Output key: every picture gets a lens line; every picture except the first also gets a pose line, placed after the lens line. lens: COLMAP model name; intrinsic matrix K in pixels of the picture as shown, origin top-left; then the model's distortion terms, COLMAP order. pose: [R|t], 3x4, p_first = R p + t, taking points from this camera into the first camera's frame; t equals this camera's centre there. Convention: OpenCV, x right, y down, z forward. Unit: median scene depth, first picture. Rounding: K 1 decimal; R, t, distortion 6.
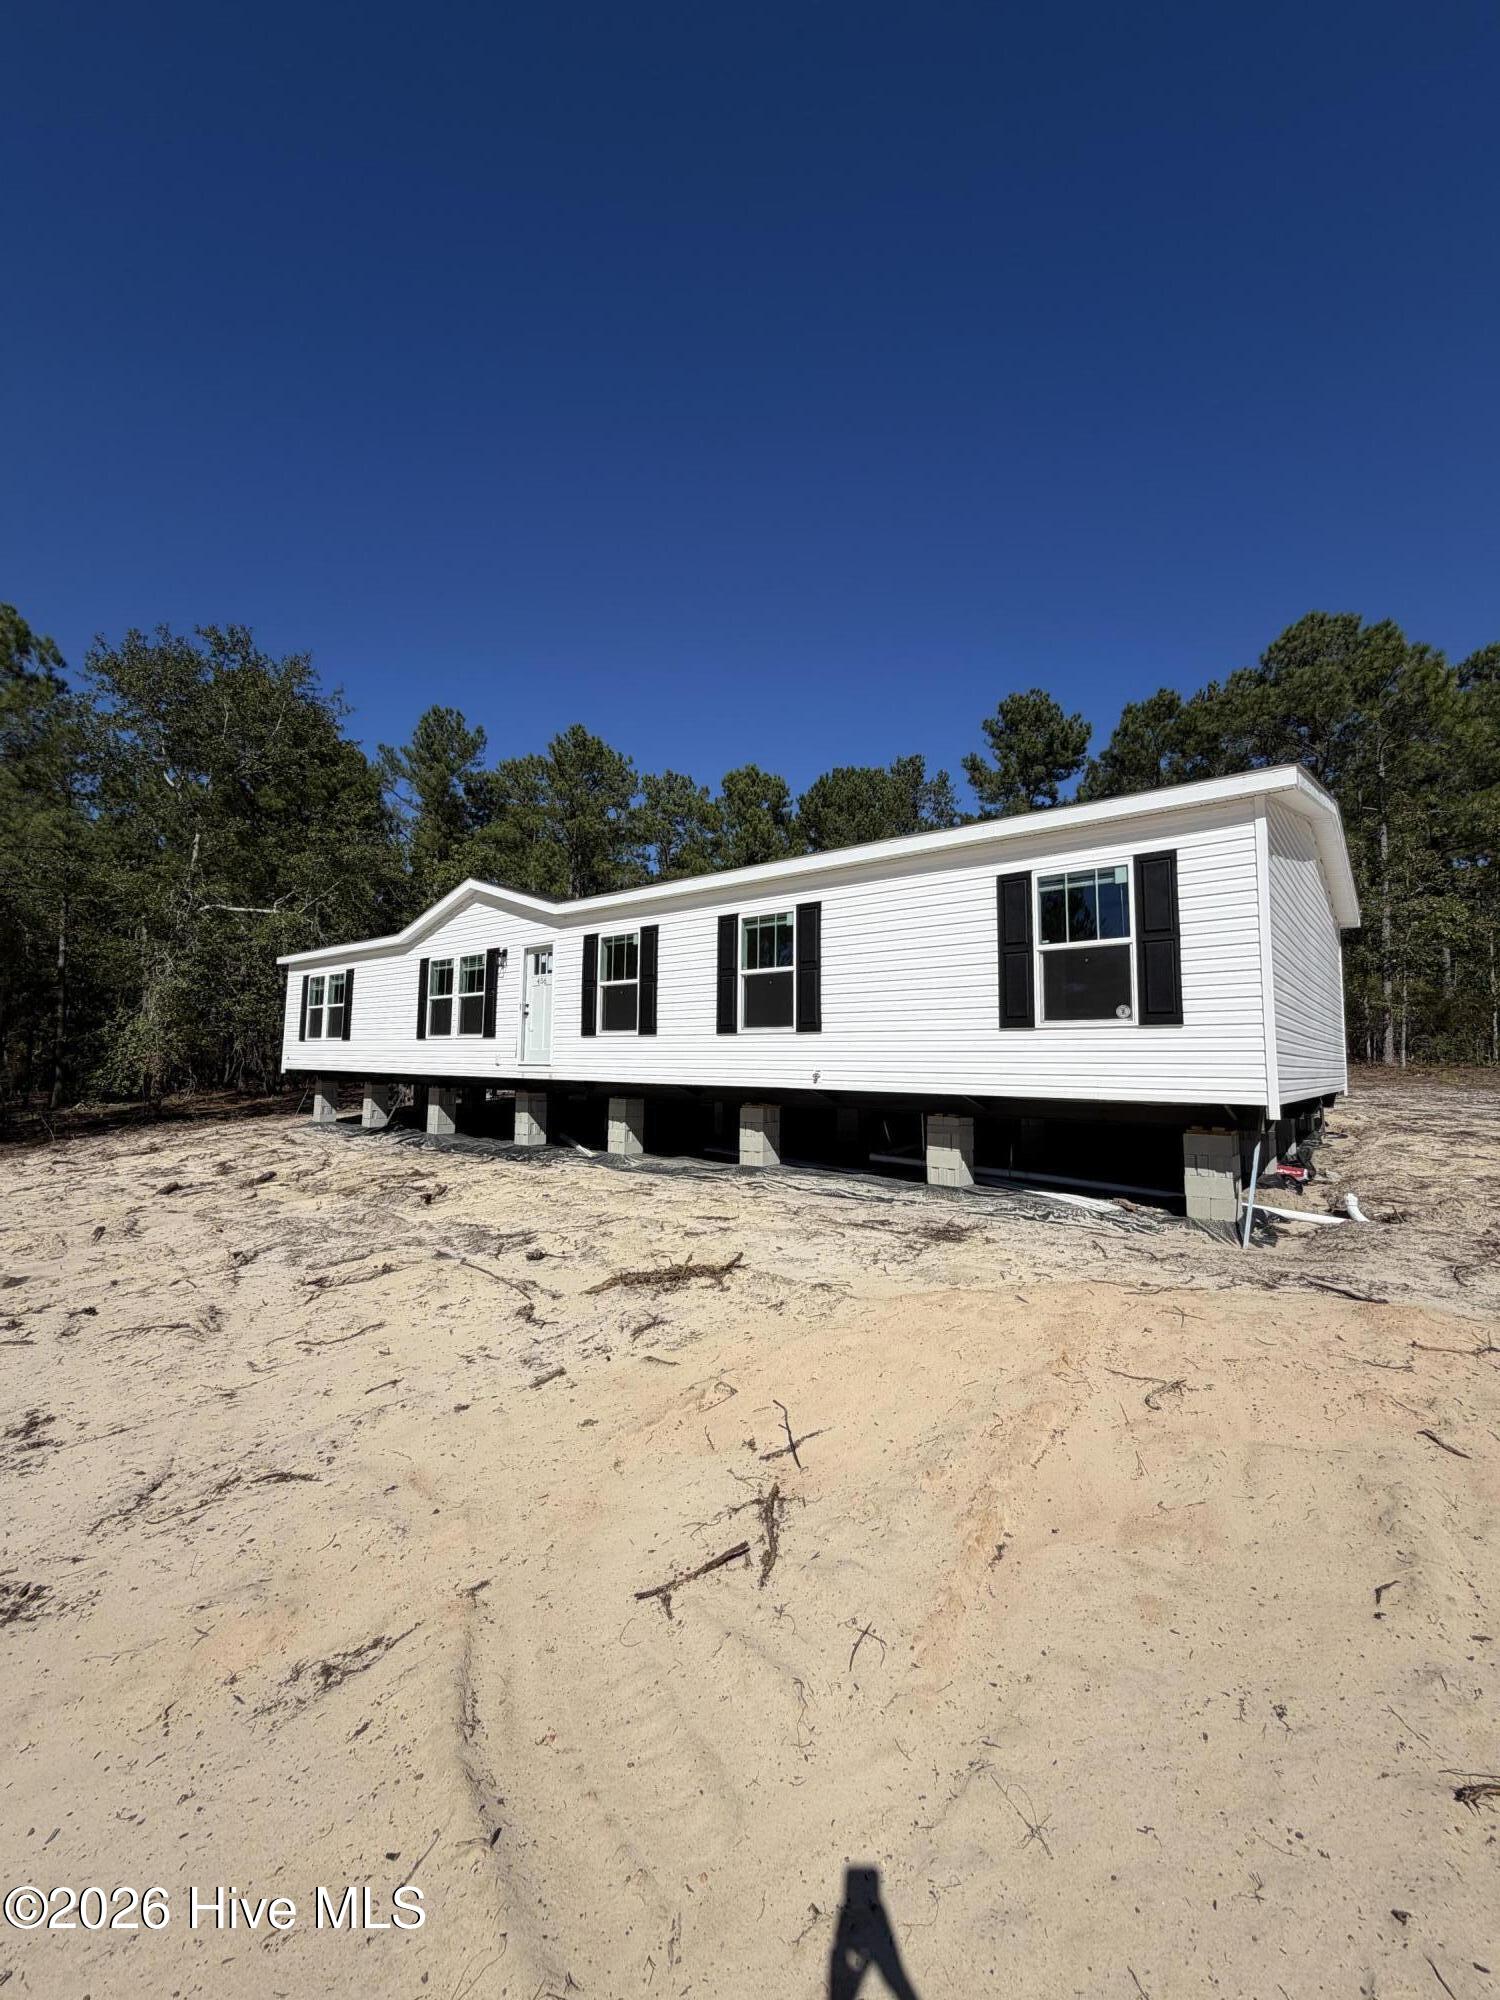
lens RADIAL K [[802.6, 0, 761.8], [0, 802.6, 996.9], [0, 0, 1]] dist [0.003956, 0.000344]
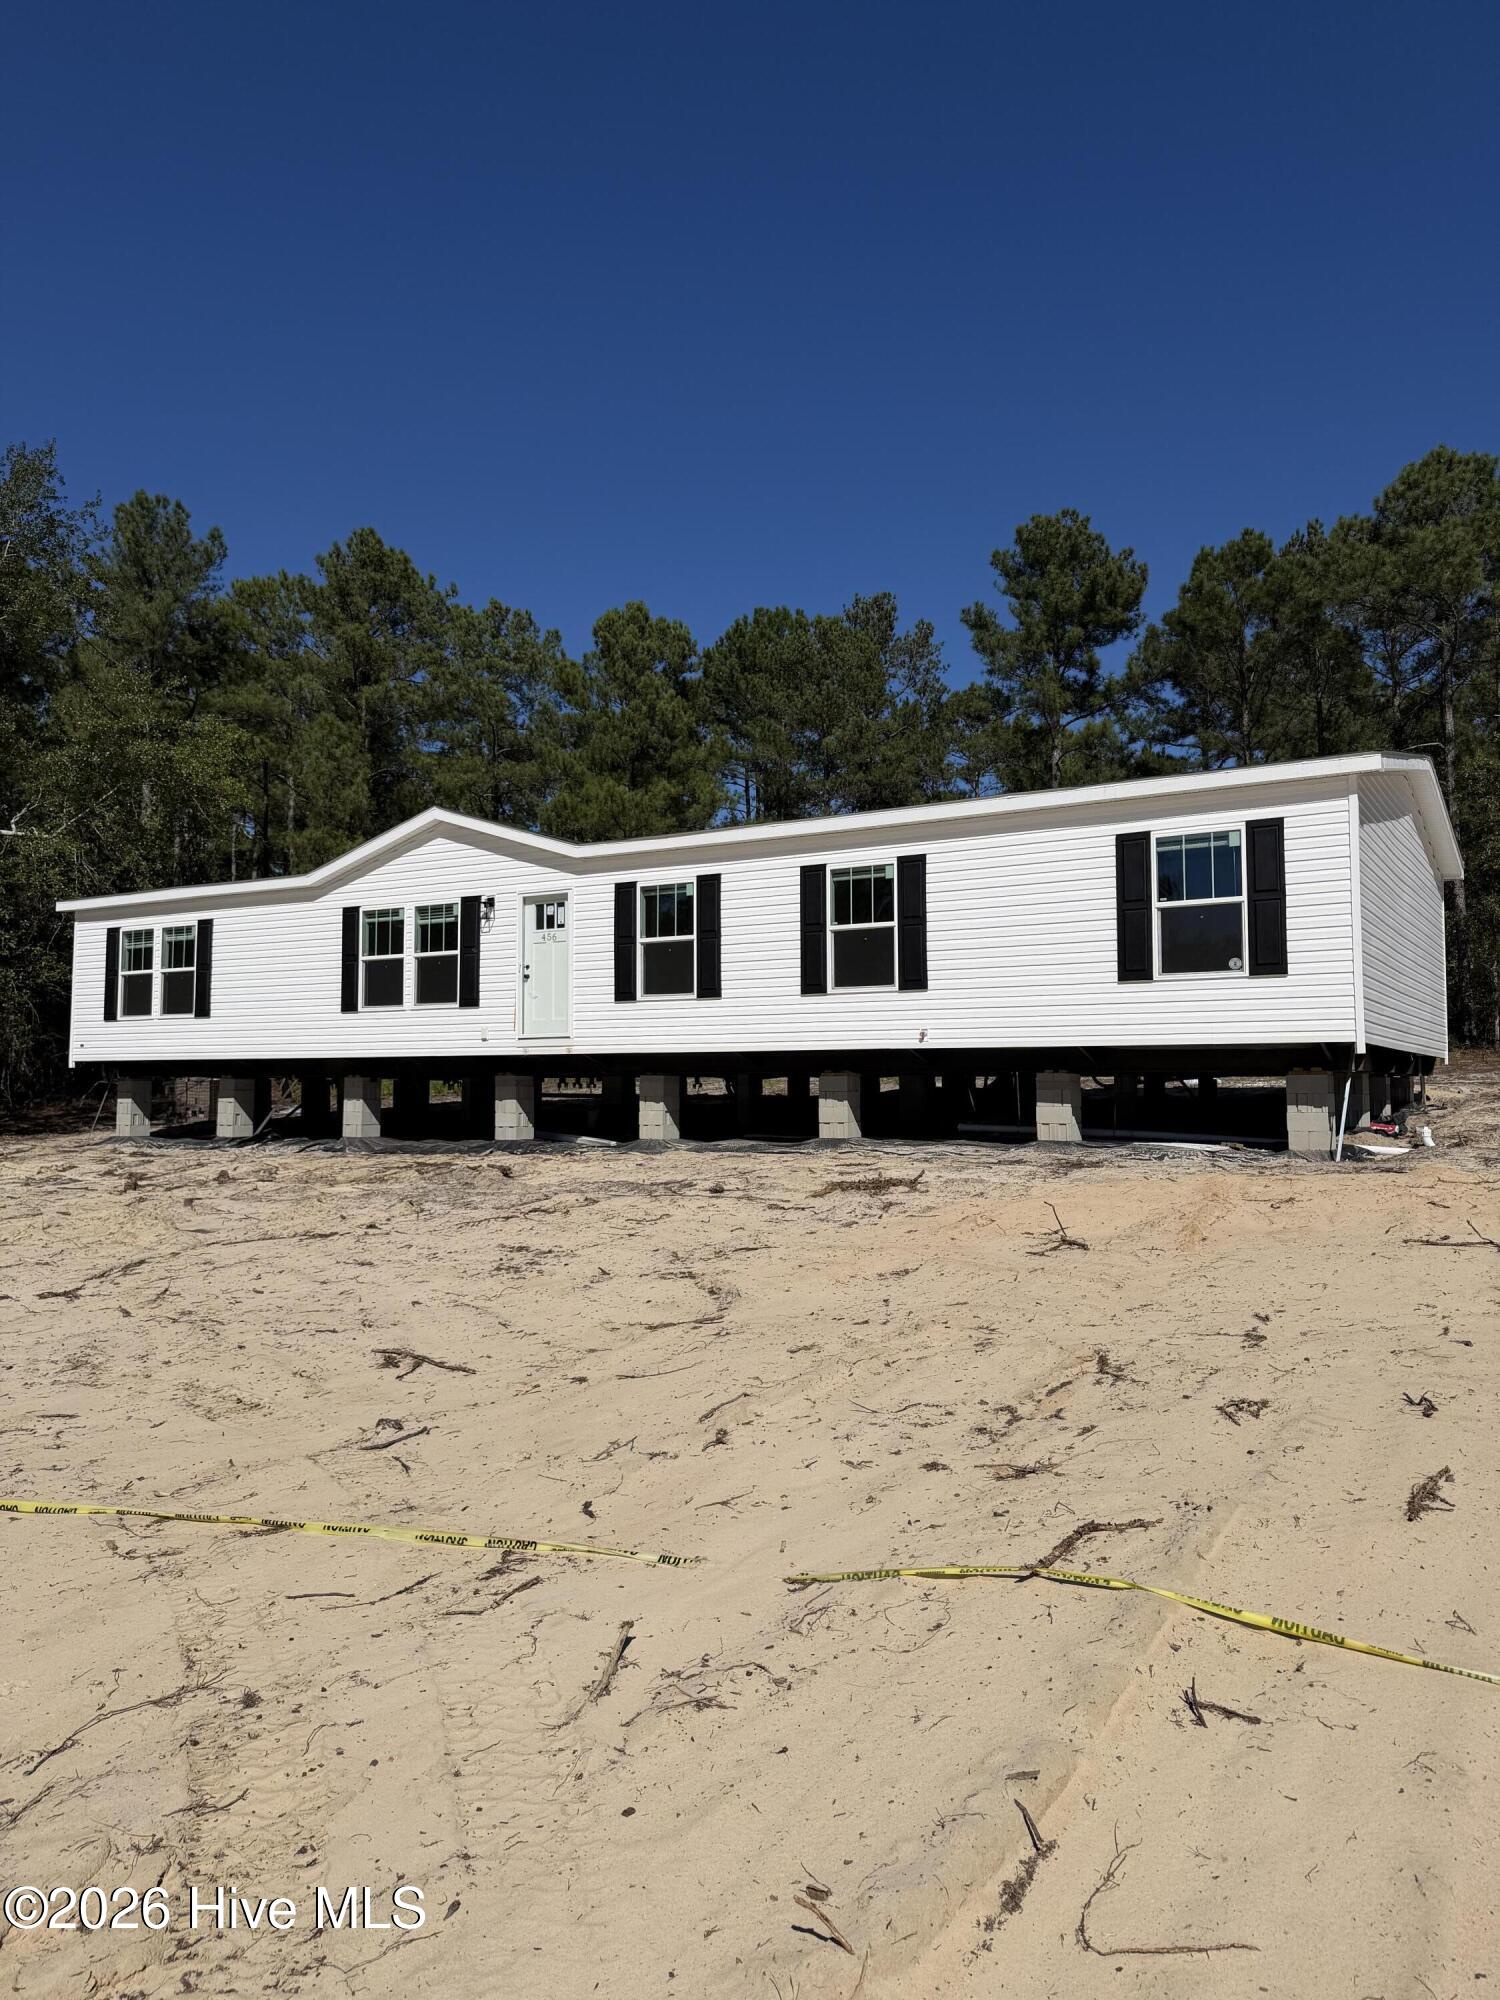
lens RADIAL K [[1415.1, 0, 749.4], [0, 1415.1, 1009.7], [0, 0, 1]] dist [0.043450, -0.058122]
pose [[0.990462, -0.004196, 0.137721, -0.271533], [0.000360, 0.999612, 0.027866, 0.014936], [-0.137784, -0.027551, 0.990079, -0.476137]]
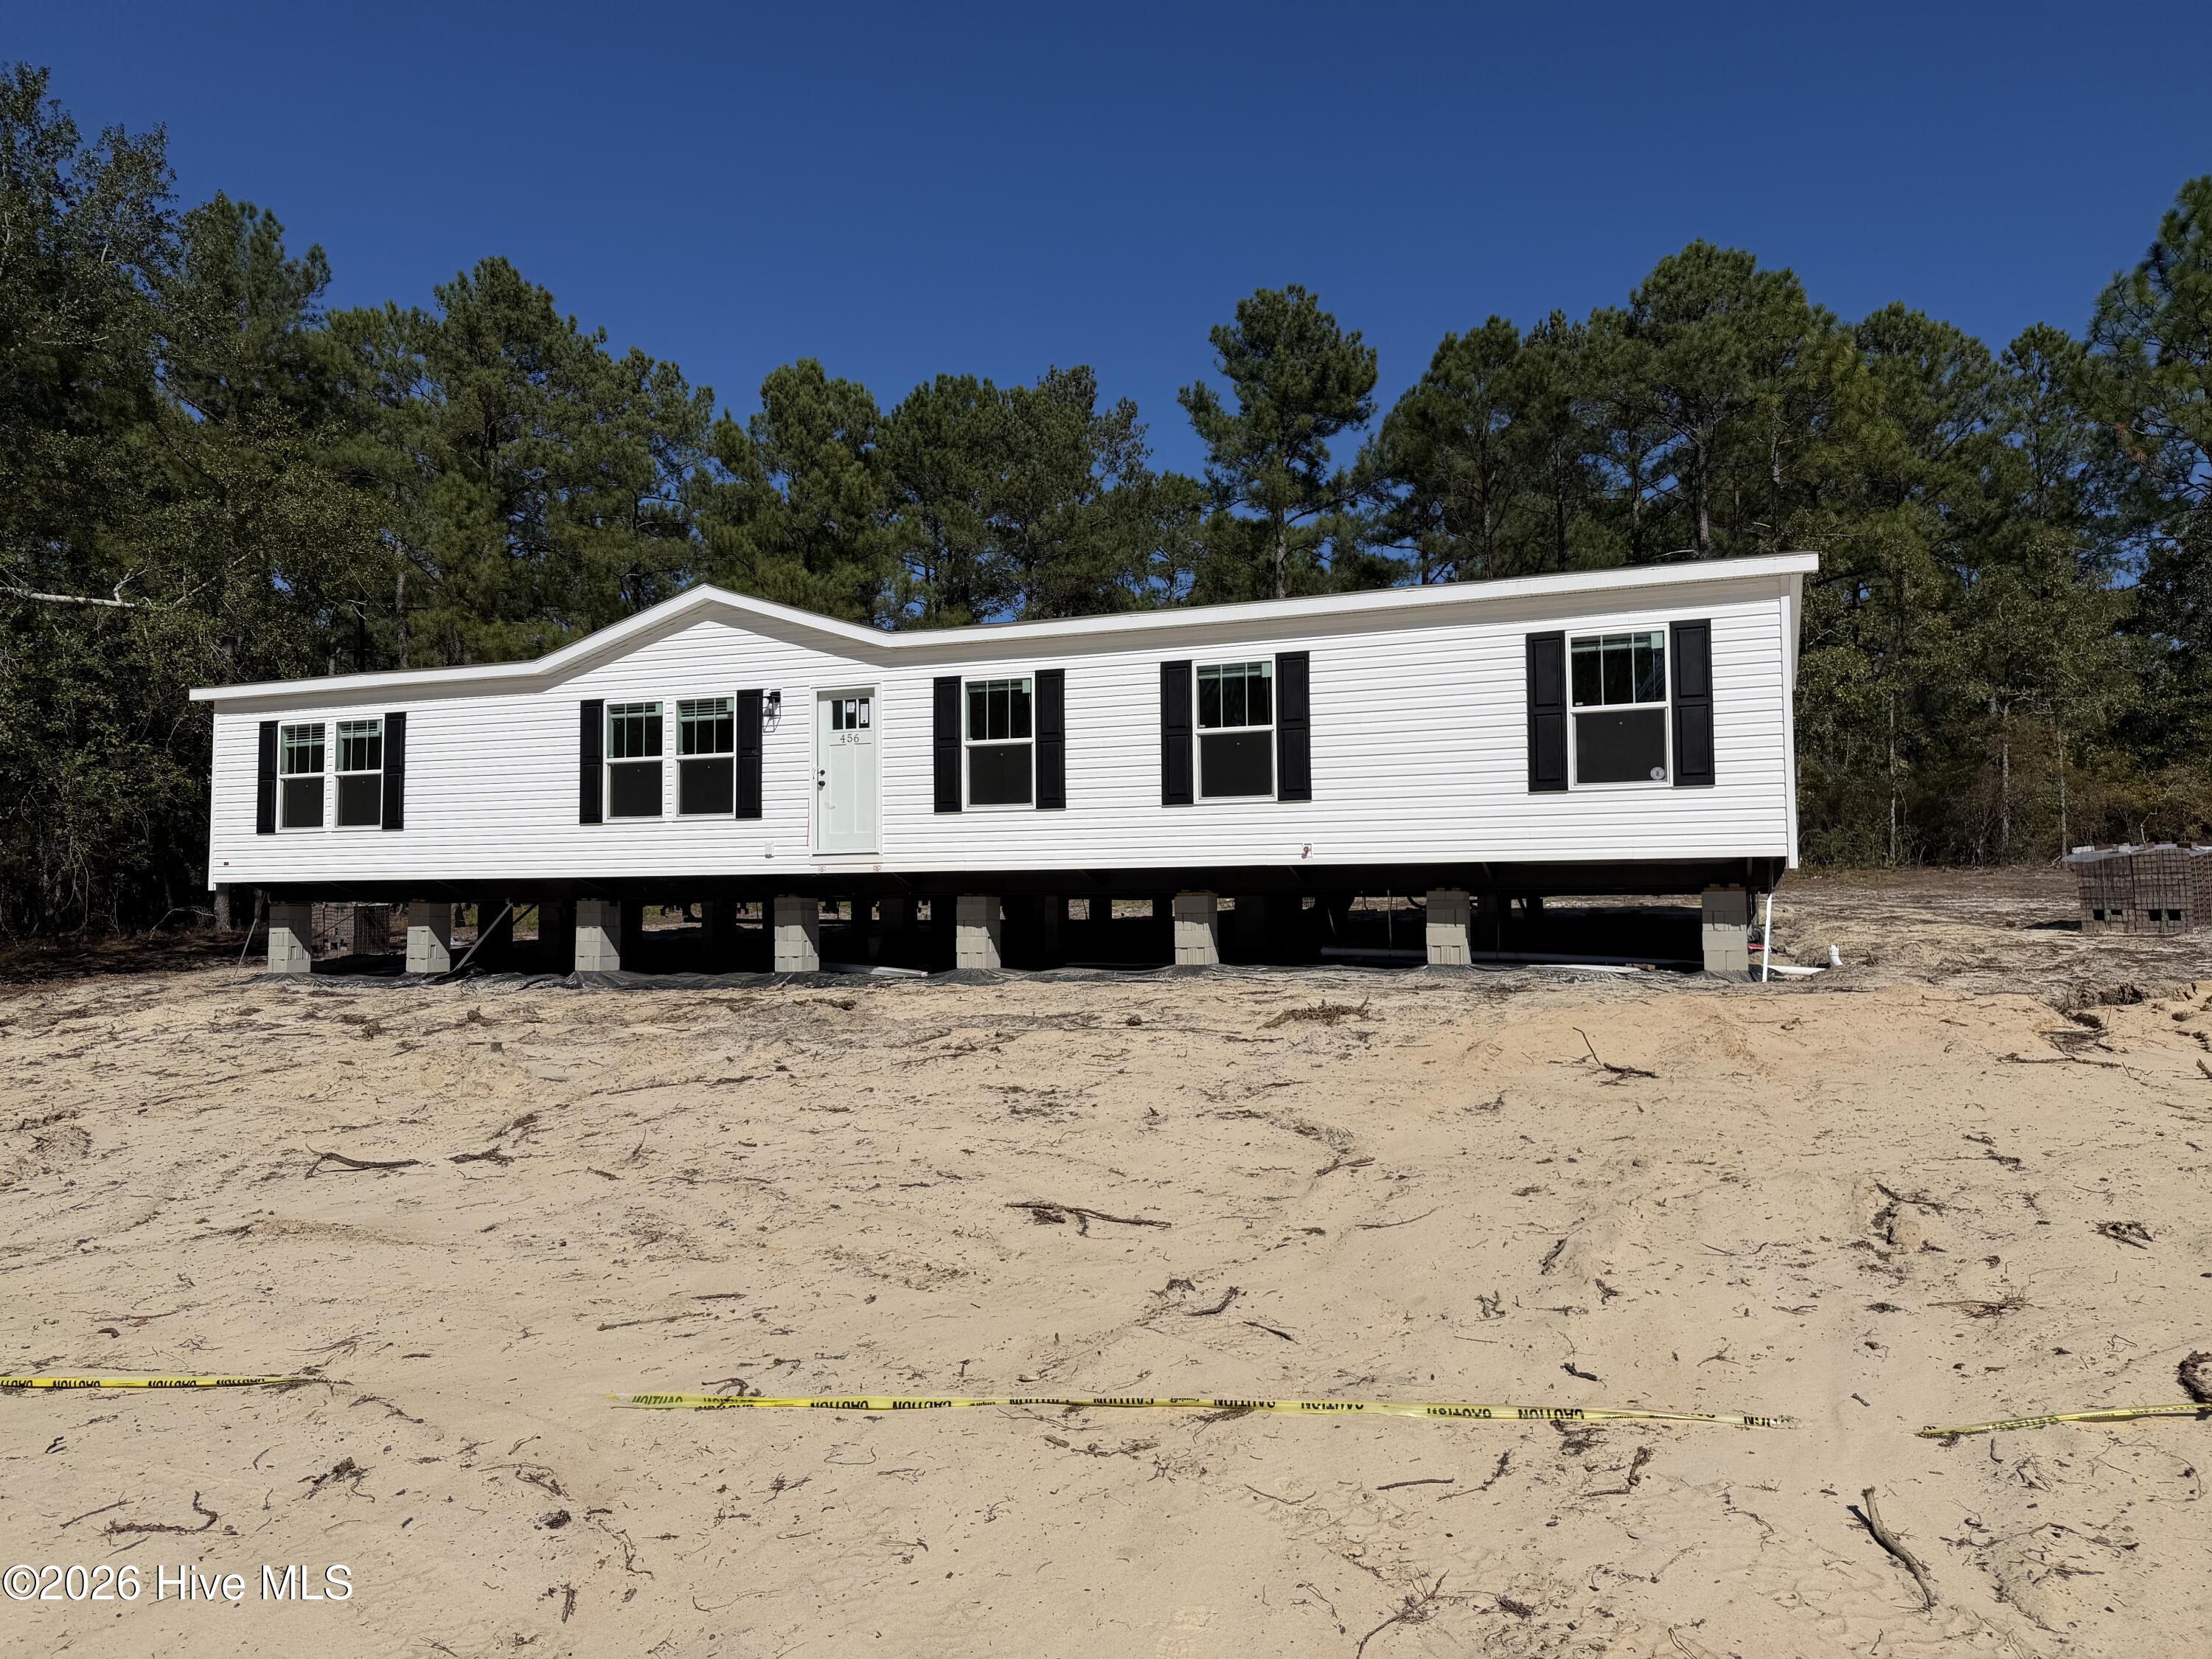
lens RADIAL K [[1565.2, 0, 1105.6], [0, 1565.2, 848.7], [0, 0, 1]] dist [0.043450, -0.058122]
pose [[0.955667, -0.004439, 0.294416, -0.470172], [-0.007486, 0.999197, 0.039363, 0.022892], [-0.294354, -0.039822, 0.954866, -0.413924]]
